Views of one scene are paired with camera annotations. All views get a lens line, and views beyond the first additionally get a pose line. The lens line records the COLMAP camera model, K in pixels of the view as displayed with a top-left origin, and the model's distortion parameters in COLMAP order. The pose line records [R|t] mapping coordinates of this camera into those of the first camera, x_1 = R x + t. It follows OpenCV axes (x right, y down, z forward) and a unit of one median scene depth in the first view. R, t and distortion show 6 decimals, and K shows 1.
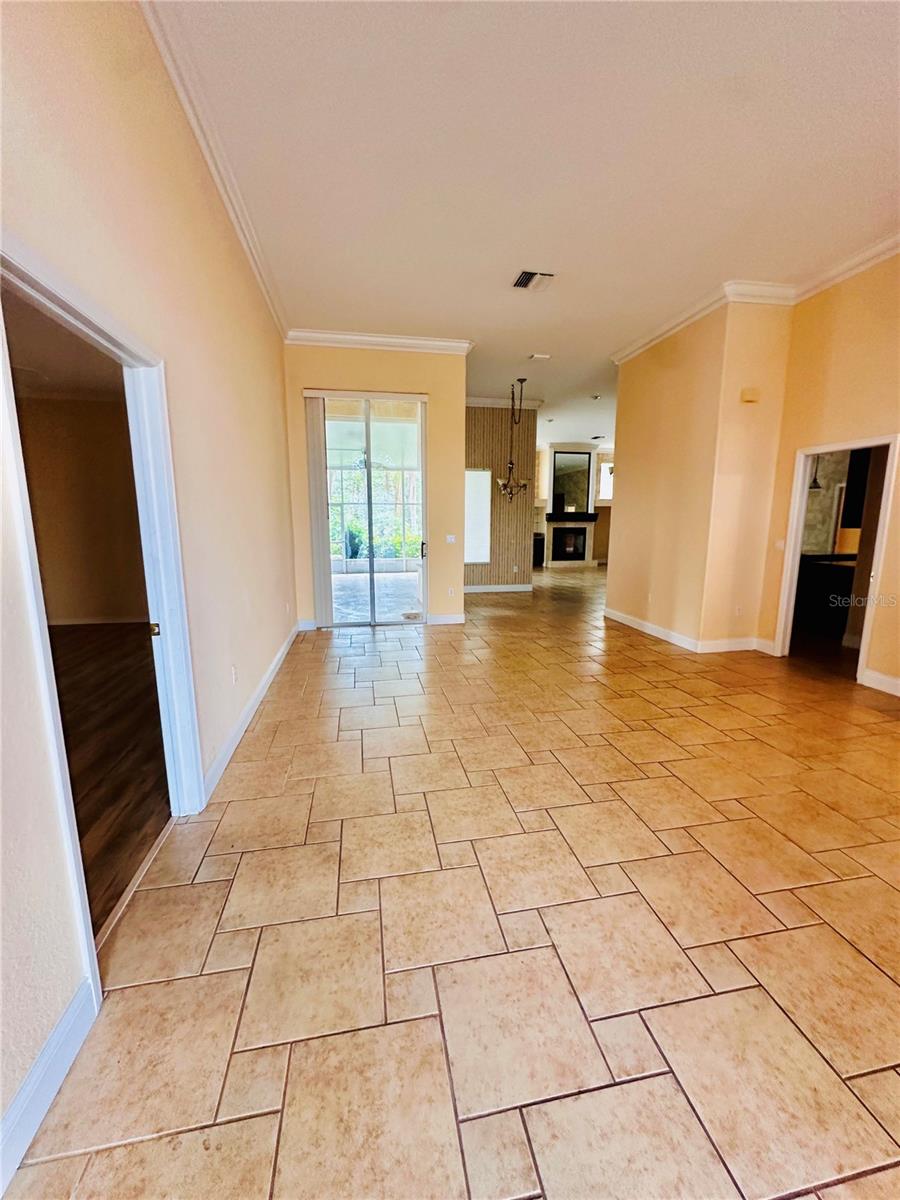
lens RADIAL K [[474.9, 0, 450.0], [0, 474.9, 600.0], [0, 0, 1]] dist [0.000904, -0.000150]
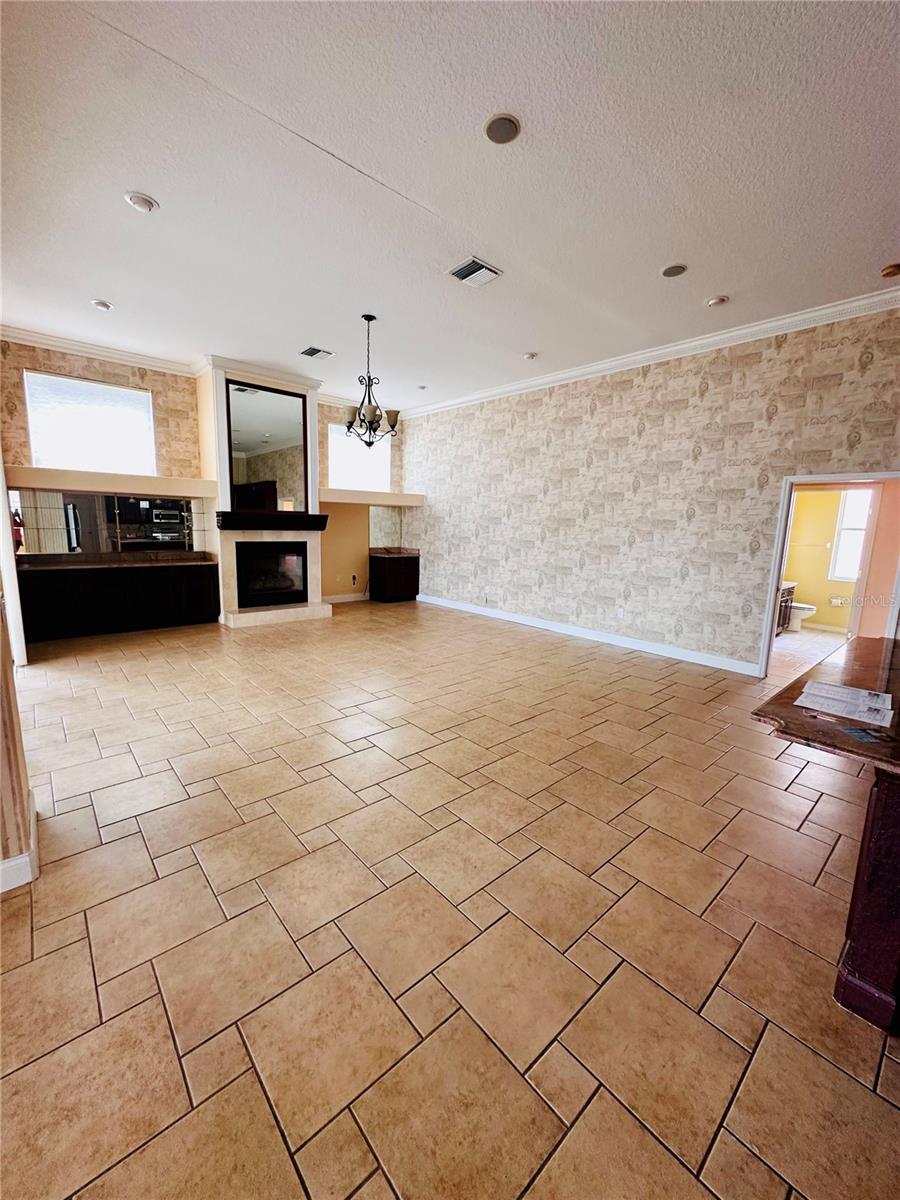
lens RADIAL K [[485.8, 0, 450.0], [0, 485.8, 600.0], [0, 0, 1]] dist [-0.000936, -0.000361]
pose [[0.856738, -0.058249, 0.512452, 0.129708], [0.056584, 0.998220, 0.018865, -0.079653], [-0.512639, 0.012834, 0.858508, 0.413811]]
